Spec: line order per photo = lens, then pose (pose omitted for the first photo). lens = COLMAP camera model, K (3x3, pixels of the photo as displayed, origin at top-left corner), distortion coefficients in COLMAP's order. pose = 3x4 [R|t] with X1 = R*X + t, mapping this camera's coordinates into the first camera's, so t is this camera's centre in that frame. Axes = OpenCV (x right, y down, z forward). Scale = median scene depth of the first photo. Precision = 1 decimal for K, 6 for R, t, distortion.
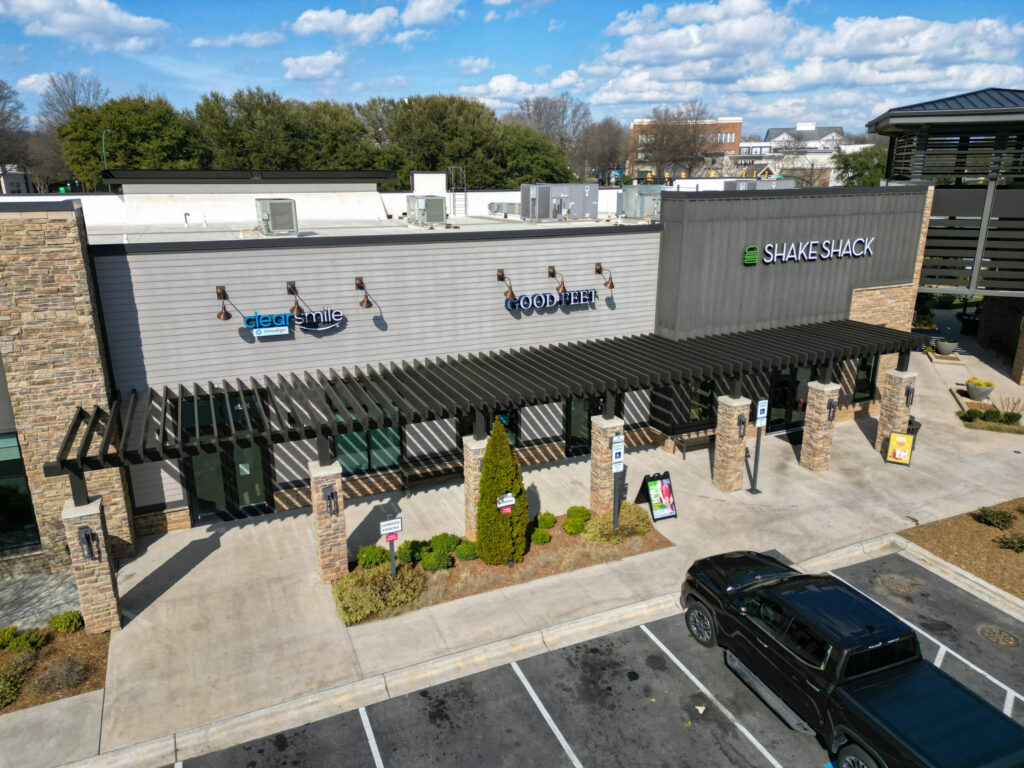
lens RADIAL K [[714.3, 0, 512.0], [0, 714.3, 384.0], [0, 0, 1]] dist [0.057638, -0.000334]
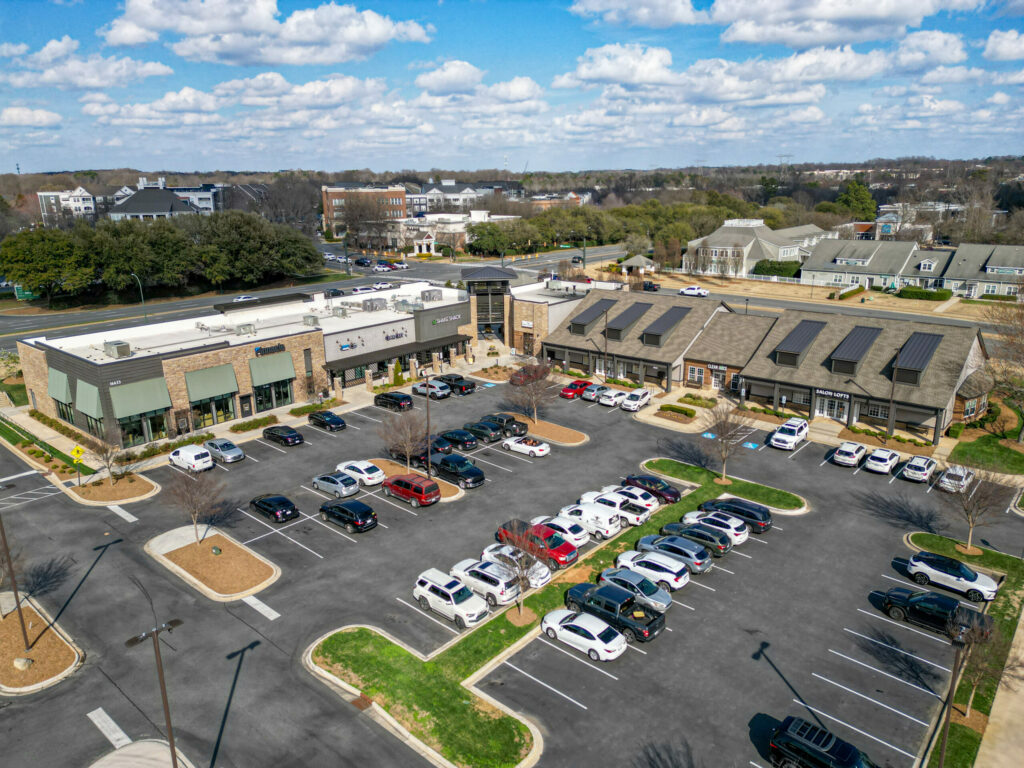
lens RADIAL K [[714.3, 0, 512.0], [0, 714.3, 384.0], [0, 0, 1]] dist [0.057638, -0.000334]
pose [[0.902648, -0.125543, 0.411661, -1.067105], [0.132831, 0.991078, 0.010988, 0.209187], [-0.409368, 0.044763, 0.911271, -3.101039]]
